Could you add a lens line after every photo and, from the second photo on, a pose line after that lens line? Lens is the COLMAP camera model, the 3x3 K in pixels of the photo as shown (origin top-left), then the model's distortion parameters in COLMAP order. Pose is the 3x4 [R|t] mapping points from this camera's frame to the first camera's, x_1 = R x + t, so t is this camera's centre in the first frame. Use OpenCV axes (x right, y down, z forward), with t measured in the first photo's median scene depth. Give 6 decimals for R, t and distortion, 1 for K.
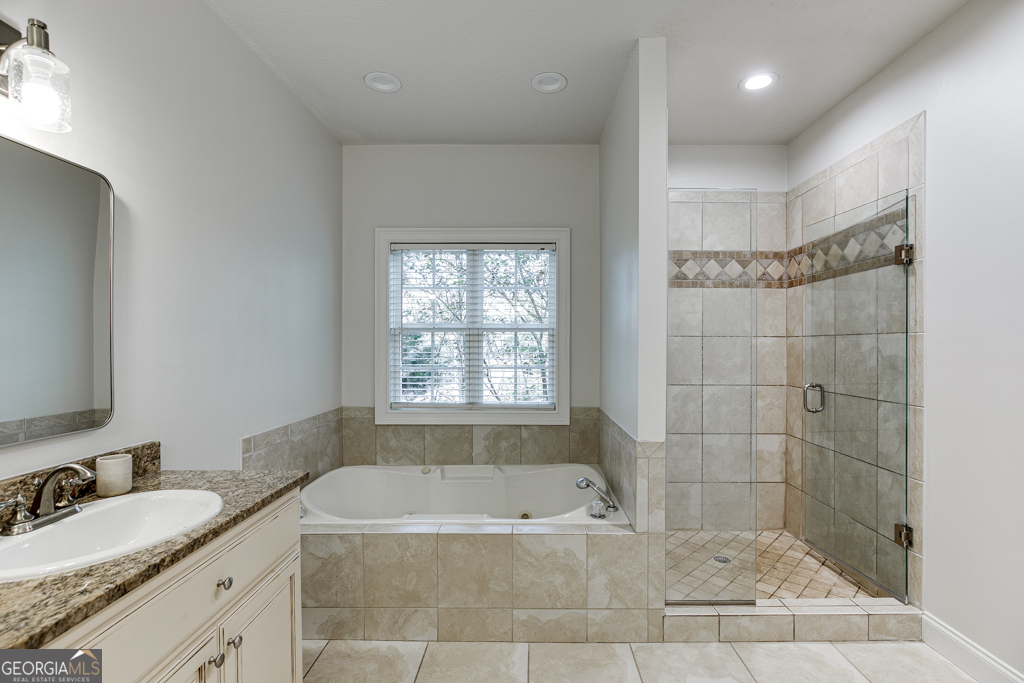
lens RADIAL K [[465.7, 0, 516.3], [0, 465.7, 345.9], [0, 0, 1]] dist [-0.000647, -0.000029]
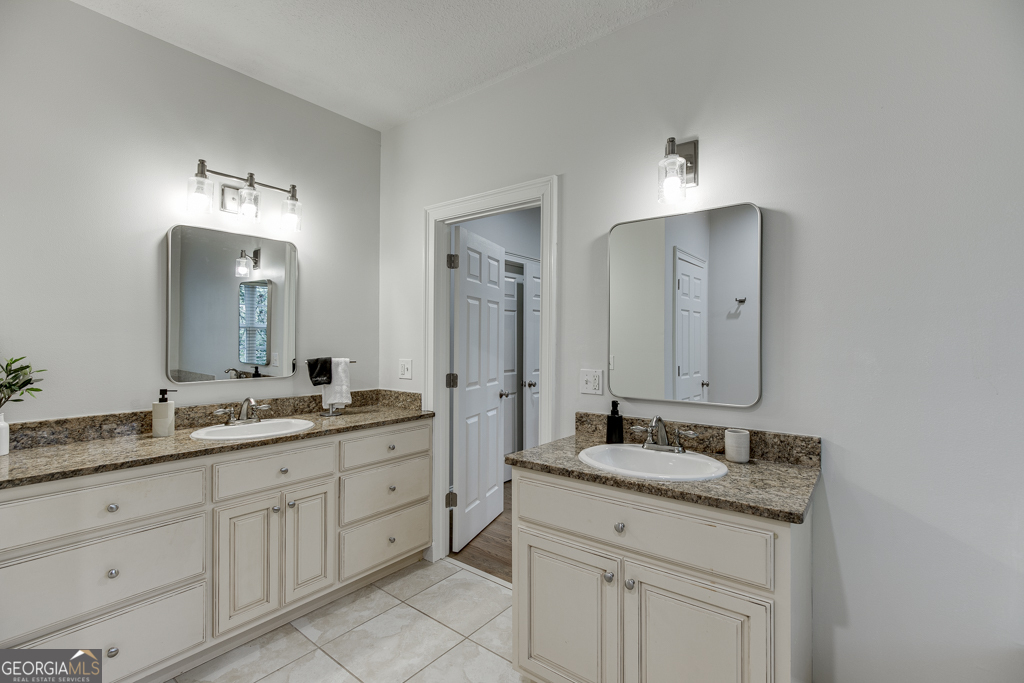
lens RADIAL K [[465.7, 0, 514.8], [0, 465.7, 340.8], [0, 0, 1]] dist [-0.000647, -0.000029]
pose [[-0.607404, -0.004202, -0.794382, 0.415814], [-0.001896, 0.999991, -0.003839, 0.007776], [0.794391, -0.000826, -0.607406, 1.161314]]
